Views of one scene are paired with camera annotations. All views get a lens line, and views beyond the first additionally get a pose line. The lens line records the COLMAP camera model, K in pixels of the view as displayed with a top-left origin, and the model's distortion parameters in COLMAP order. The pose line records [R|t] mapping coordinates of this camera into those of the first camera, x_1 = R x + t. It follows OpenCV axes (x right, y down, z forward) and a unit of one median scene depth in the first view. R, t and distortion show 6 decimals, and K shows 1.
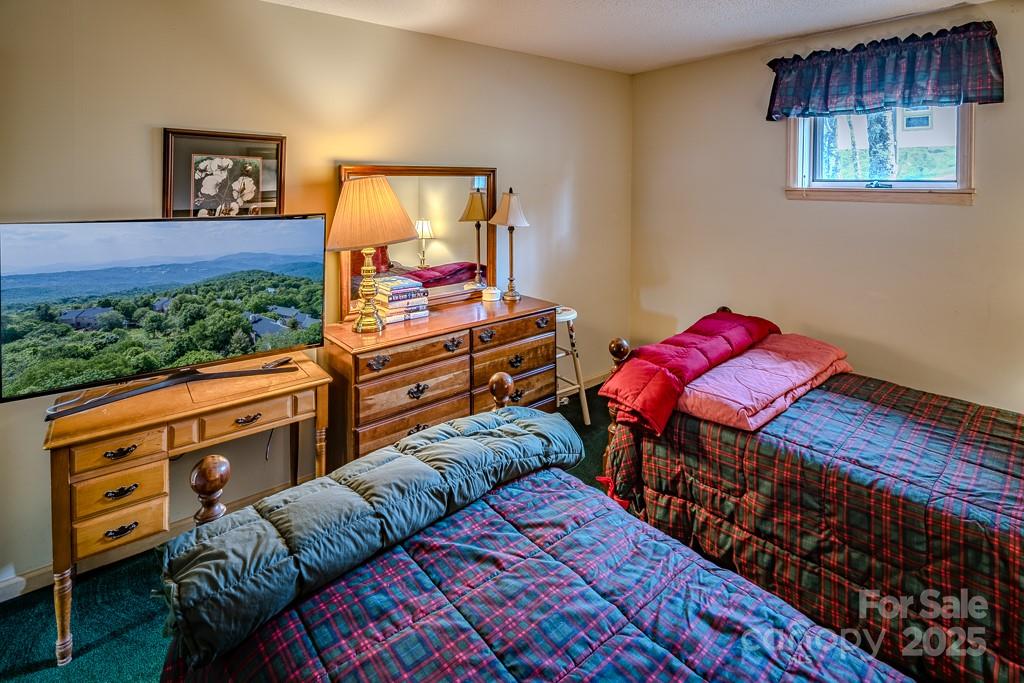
lens RADIAL K [[506.5, 0, 512.0], [0, 506.5, 341.5], [0, 0, 1]] dist [-0.005602, -0.001118]
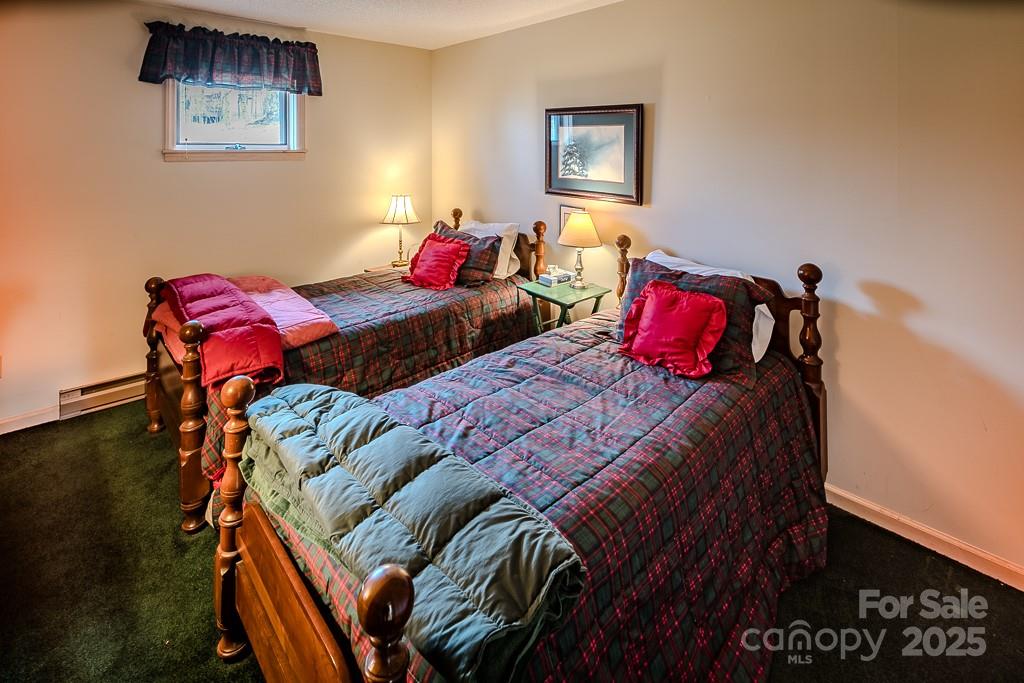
lens RADIAL K [[443.5, 0, 512.0], [0, 443.5, 341.5], [0, 0, 1]] dist [0.001239, 0.000187]
pose [[-0.076589, -0.399358, 0.913590, -0.709172], [0.301159, 0.864219, 0.403024, -0.150402], [-0.950493, 0.306004, 0.054080, 0.502027]]
